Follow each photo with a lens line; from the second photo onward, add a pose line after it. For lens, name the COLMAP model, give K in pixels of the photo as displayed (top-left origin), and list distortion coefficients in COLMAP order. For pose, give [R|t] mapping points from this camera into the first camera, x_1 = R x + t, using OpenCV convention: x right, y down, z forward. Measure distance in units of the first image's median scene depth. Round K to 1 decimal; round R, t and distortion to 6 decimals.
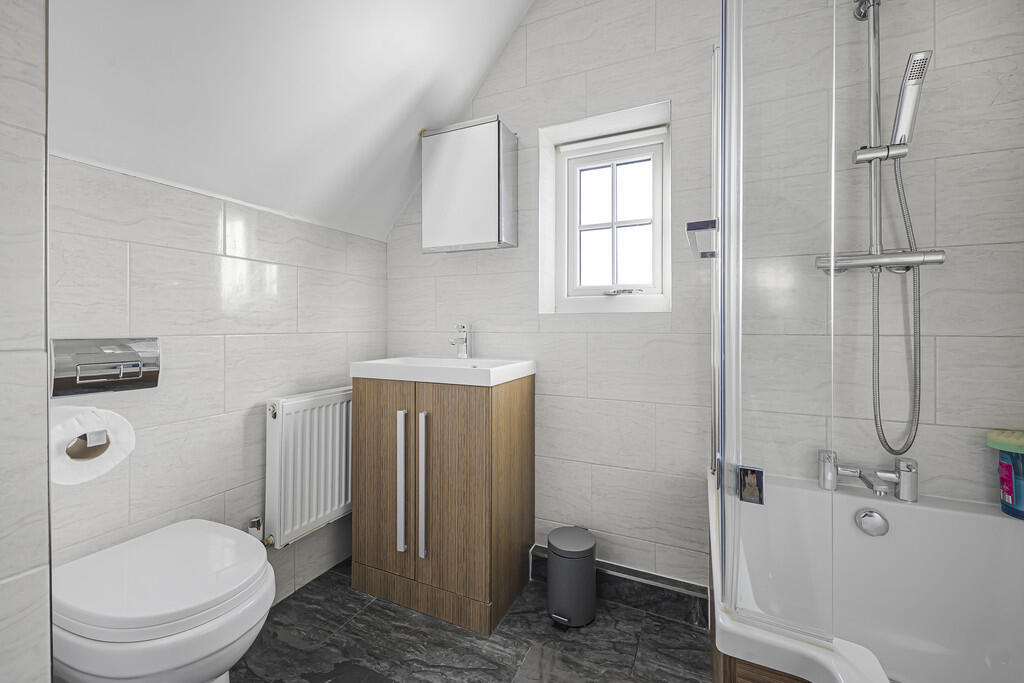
lens RADIAL K [[419.5, 0, 511.3], [0, 419.5, 323.4], [0, 0, 1]] dist [0.008784, -0.001480]
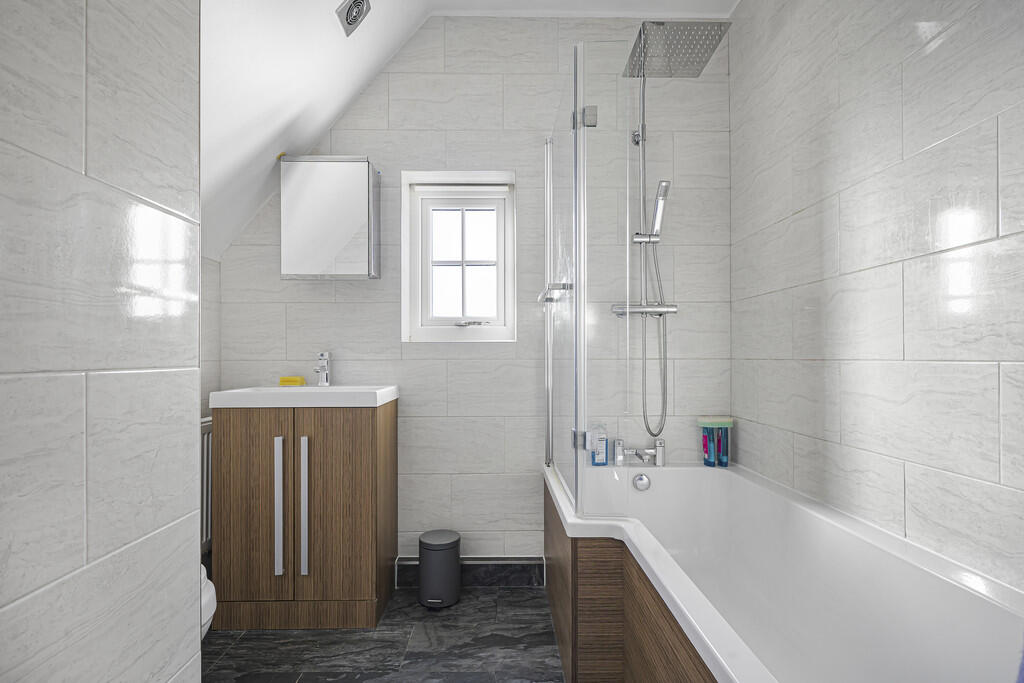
lens RADIAL K [[568.5, 0, 512.2], [0, 568.5, 346.1], [0, 0, 1]] dist [-0.002438, -0.000849]
pose [[0.895349, 0.002906, 0.445355, -0.388058], [0.001009, 0.999963, -0.008552, -0.000167], [-0.445364, 0.008107, 0.895313, -0.510453]]
